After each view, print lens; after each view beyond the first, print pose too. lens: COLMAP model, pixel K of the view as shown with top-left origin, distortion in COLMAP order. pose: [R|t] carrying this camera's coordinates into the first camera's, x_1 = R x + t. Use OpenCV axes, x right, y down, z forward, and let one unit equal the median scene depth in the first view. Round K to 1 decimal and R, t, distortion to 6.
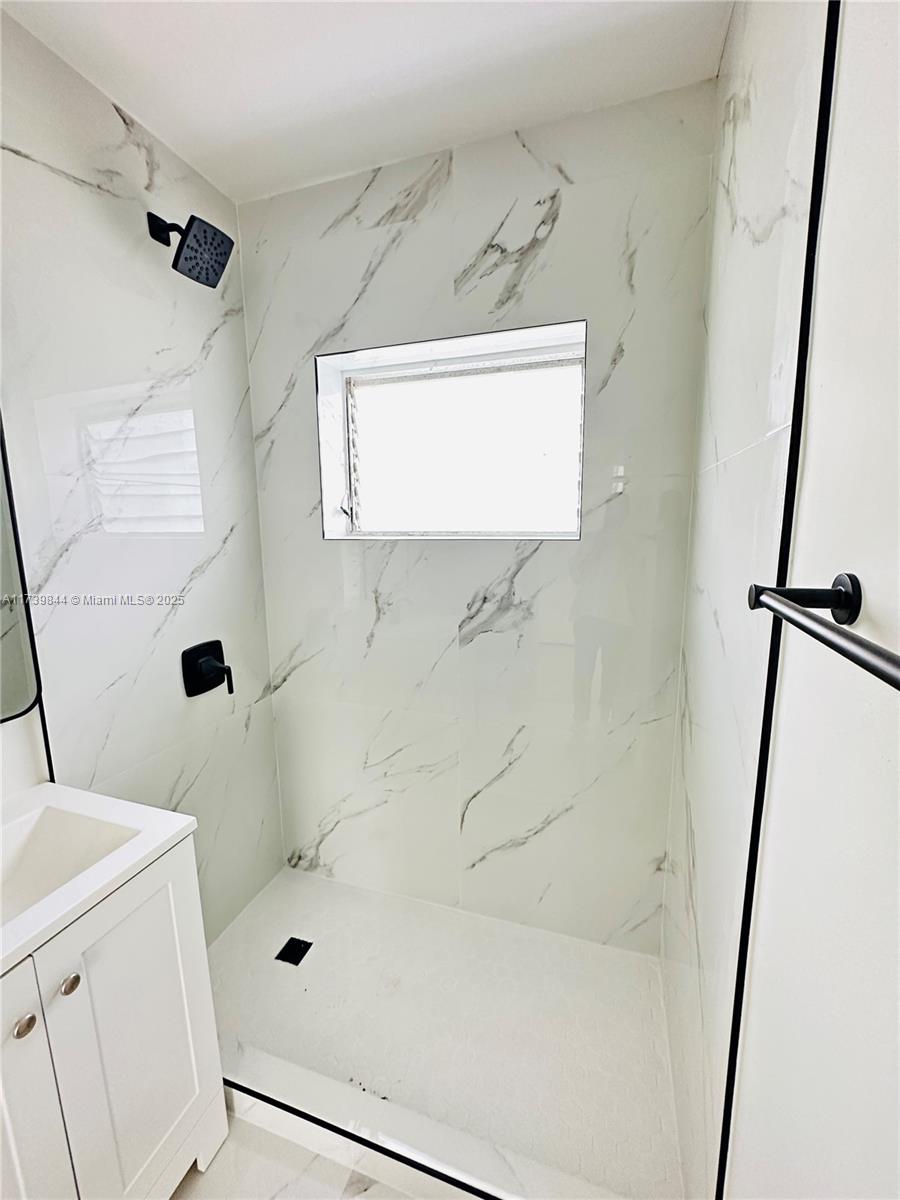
lens RADIAL K [[480.6, 0, 451.5], [0, 480.6, 597.6], [0, 0, 1]] dist [-0.007540, 0.001018]
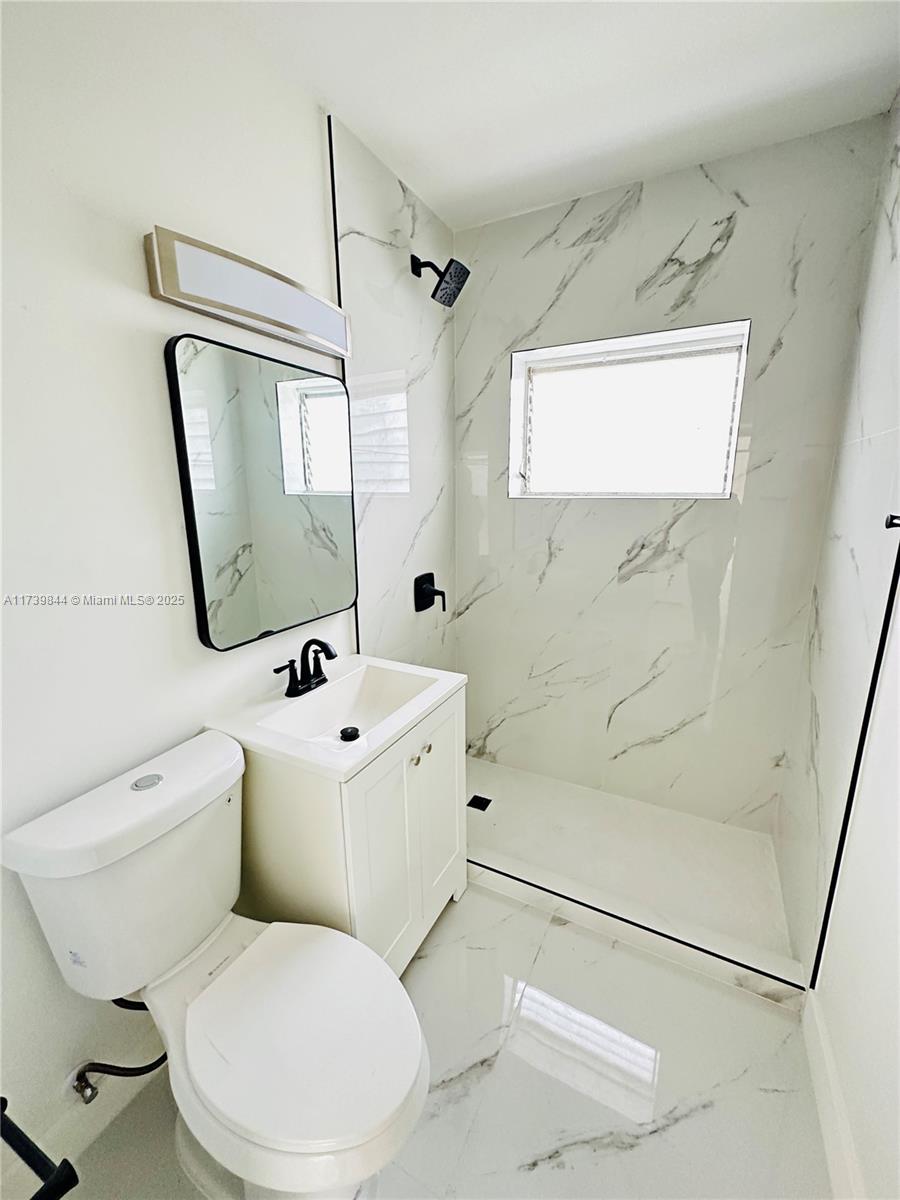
lens RADIAL K [[480.6, 0, 451.5], [0, 480.6, 597.6], [0, 0, 1]] dist [-0.007540, 0.001018]
pose [[0.986356, 0.039383, -0.159847, -0.229635], [-0.028426, 0.997123, 0.070265, 0.066598], [0.162155, -0.064762, 0.984638, -0.349527]]
